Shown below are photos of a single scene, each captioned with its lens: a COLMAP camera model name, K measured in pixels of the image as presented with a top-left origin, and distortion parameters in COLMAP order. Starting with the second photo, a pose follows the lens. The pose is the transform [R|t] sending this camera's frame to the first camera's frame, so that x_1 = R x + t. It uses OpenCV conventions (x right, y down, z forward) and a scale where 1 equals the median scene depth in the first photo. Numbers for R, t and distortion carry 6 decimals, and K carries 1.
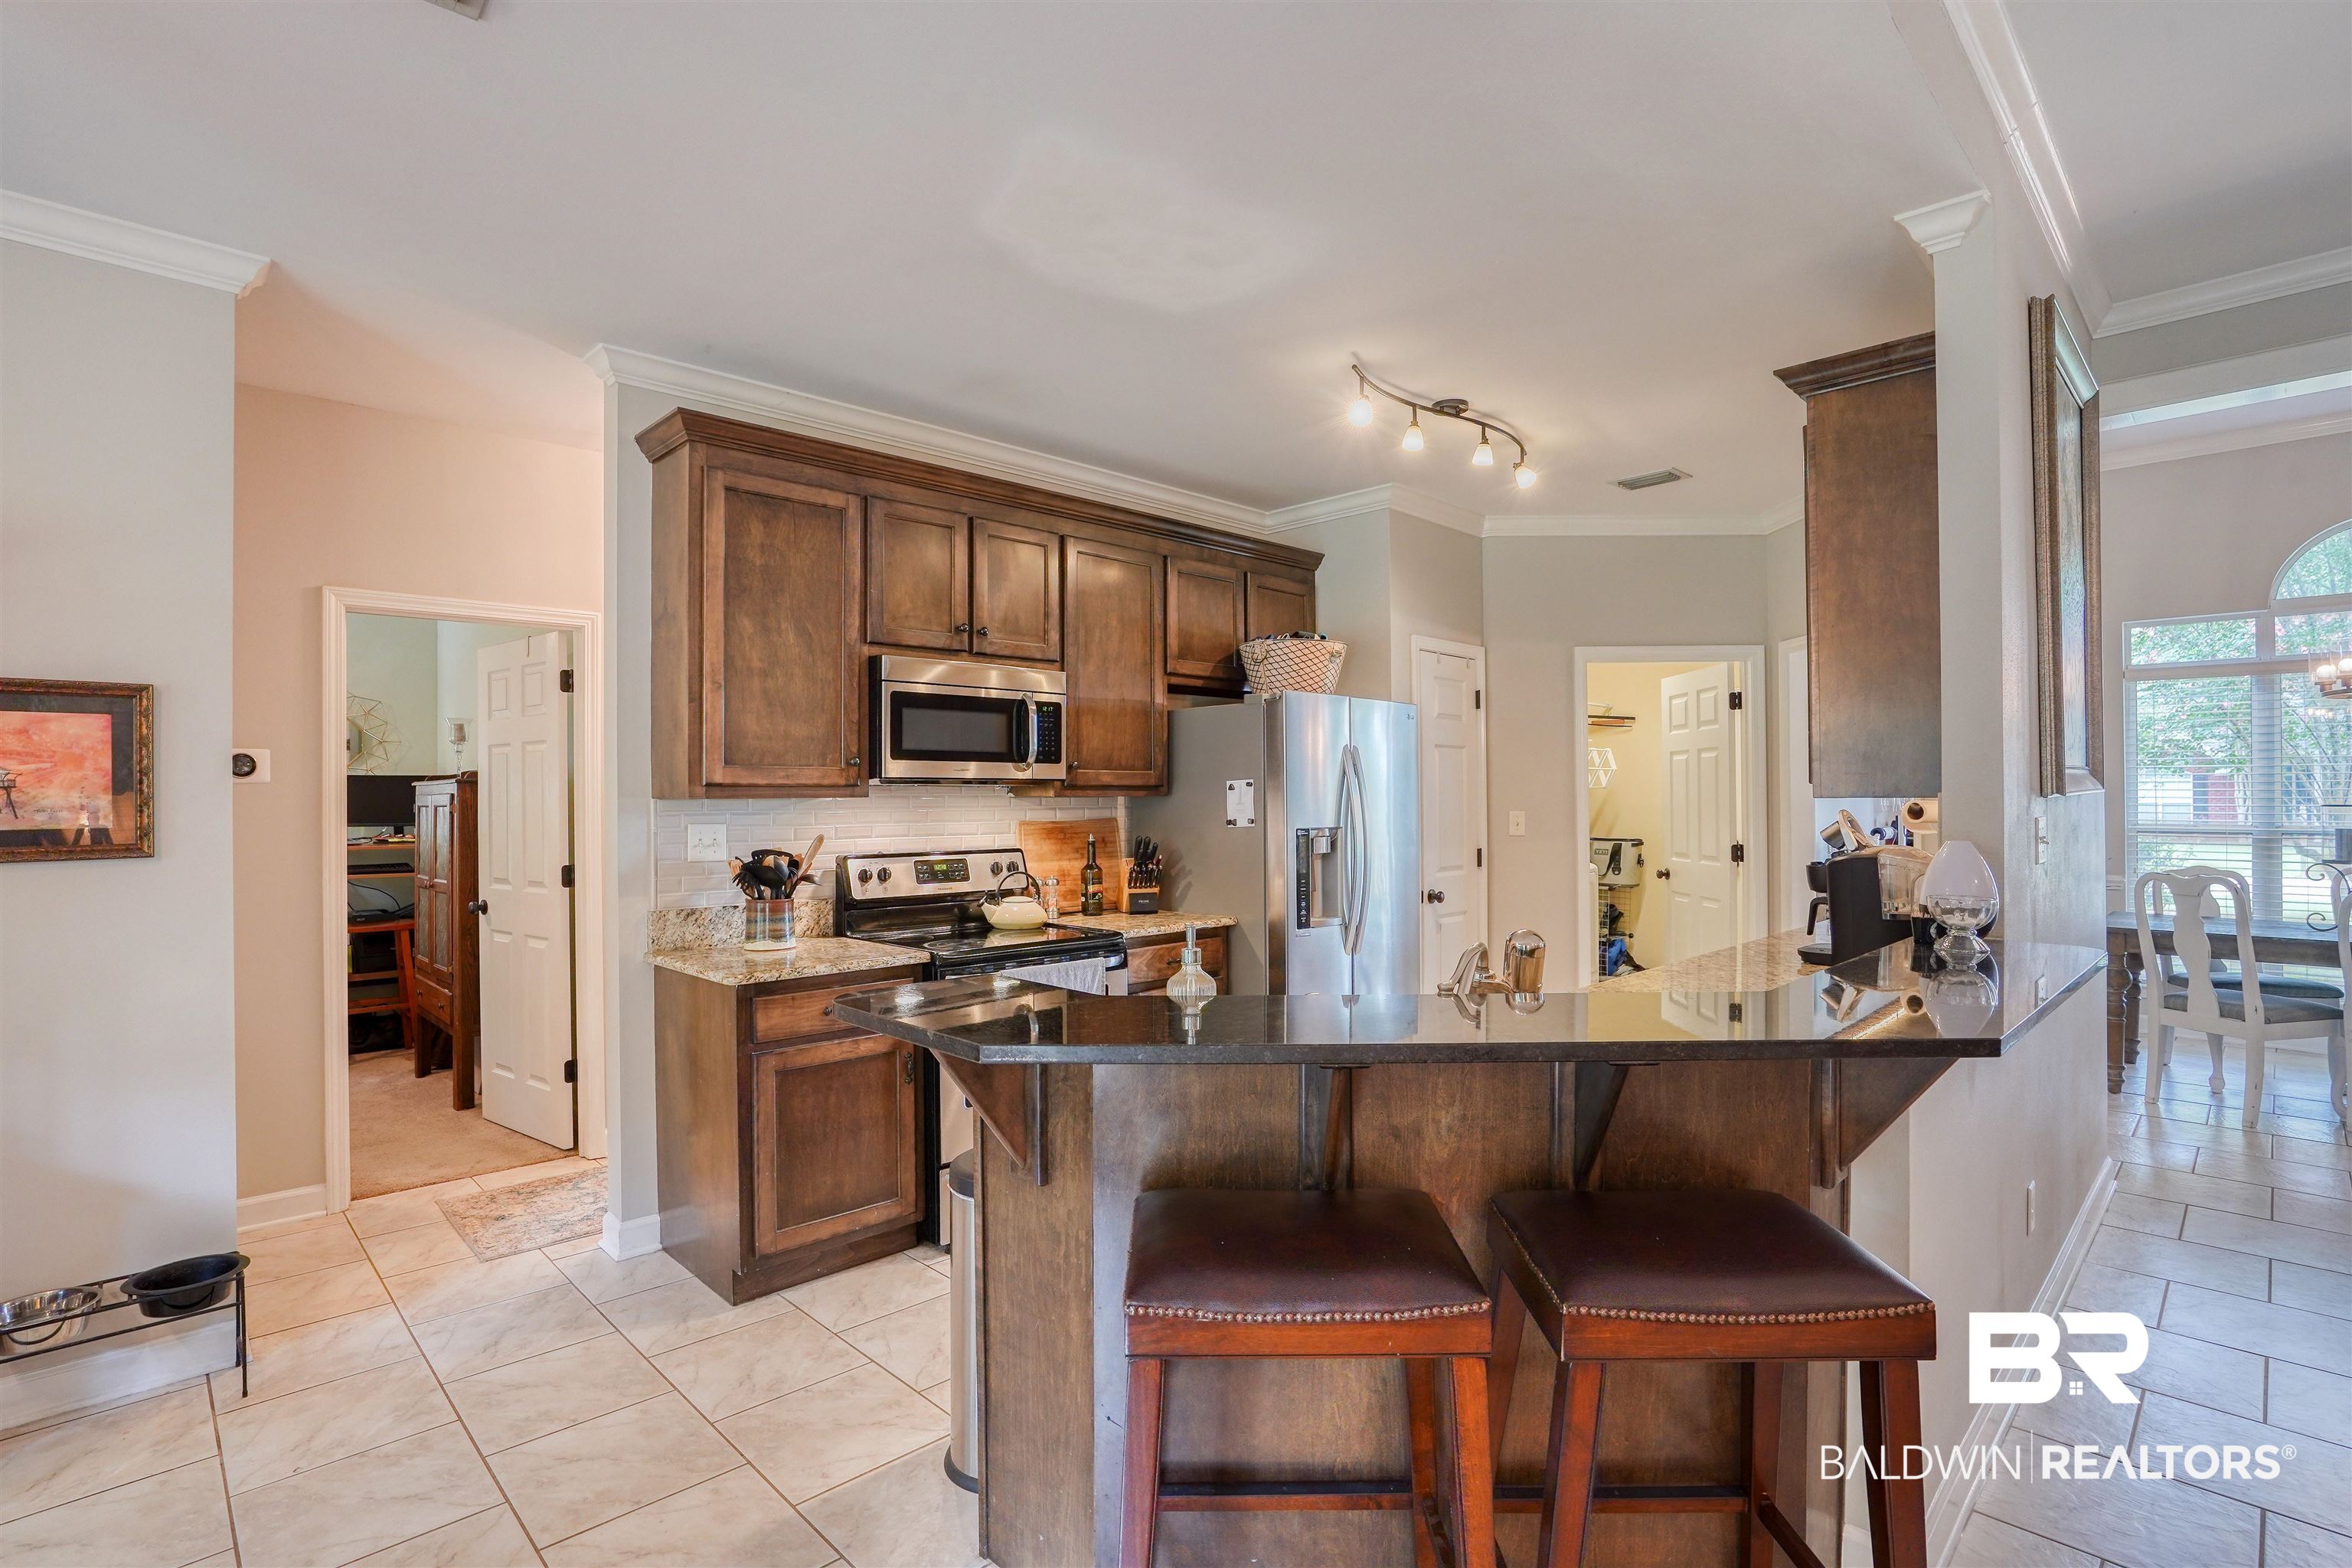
lens RADIAL K [[1127.3, 0, 1171.7], [0, 1127.3, 789.5], [0, 0, 1]] dist [-0.048724, 0.016374]
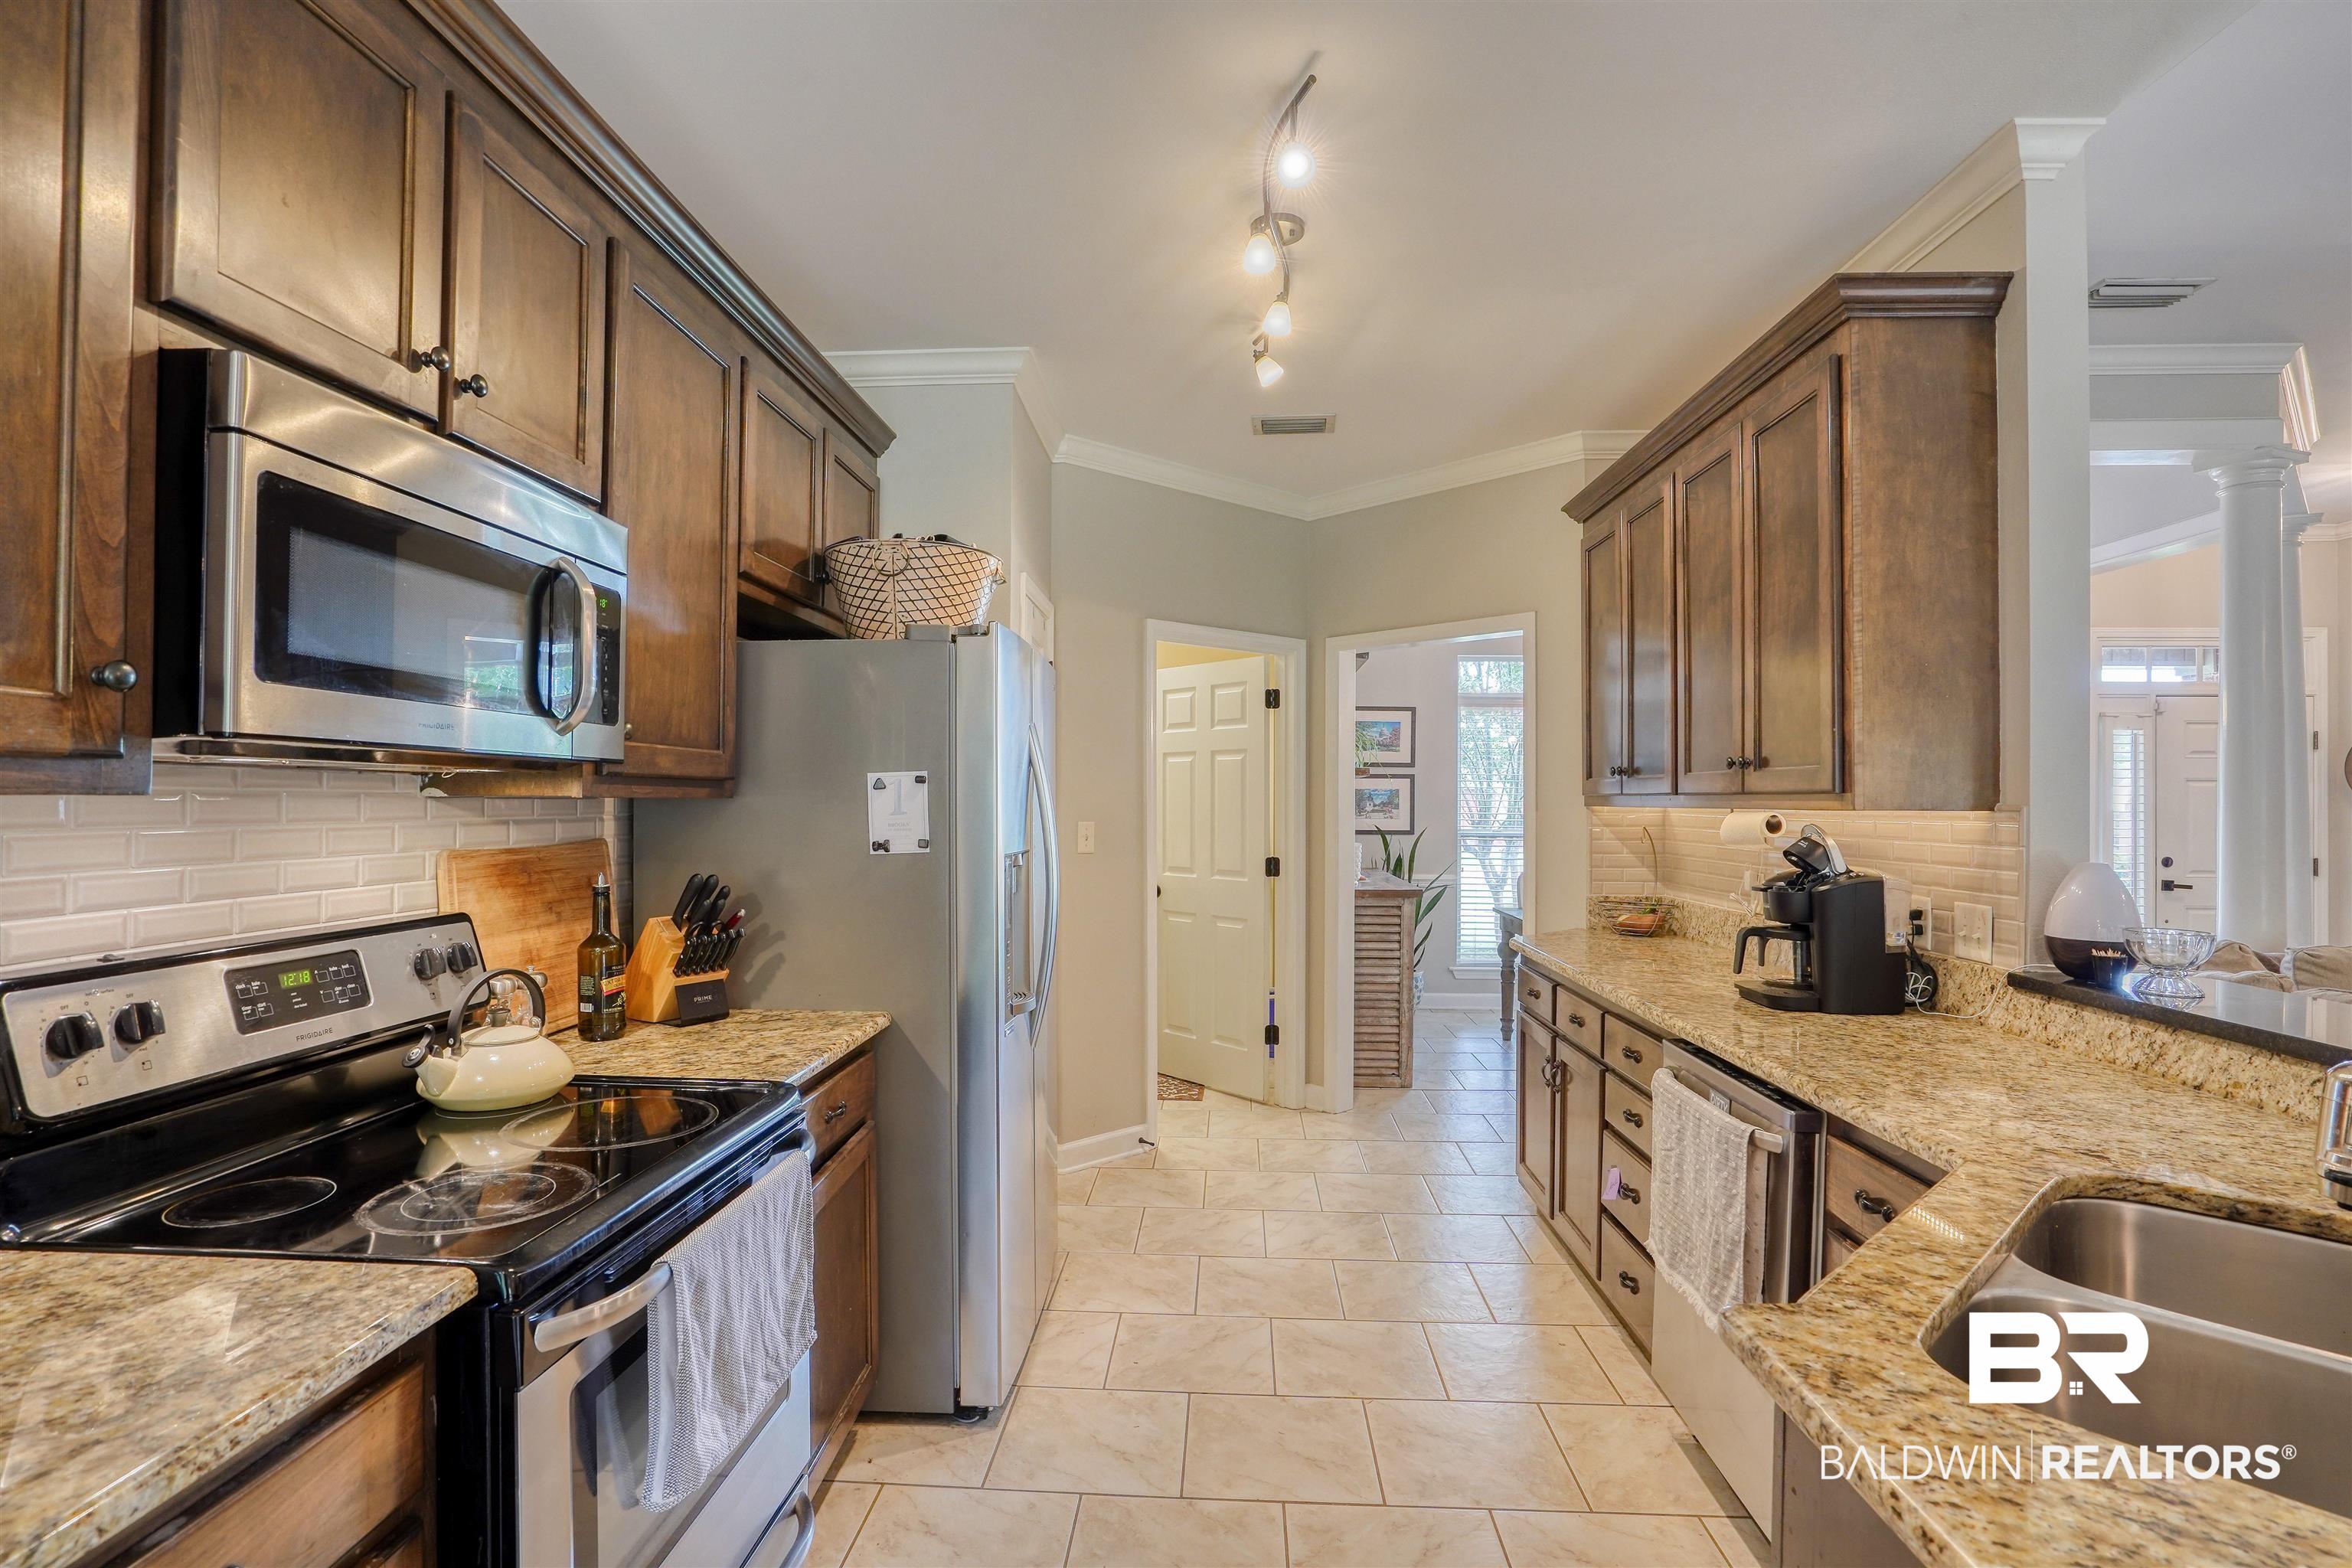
lens RADIAL K [[1127.3, 0, 1178.3], [0, 1127.3, 783.5], [0, 0, 1]] dist [-0.048724, 0.016374]
pose [[0.739979, 0.018365, 0.672379, -0.232155], [-0.012832, 0.999831, -0.013186, 0.003472], [-0.672507, 0.001129, 0.740089, 0.512279]]
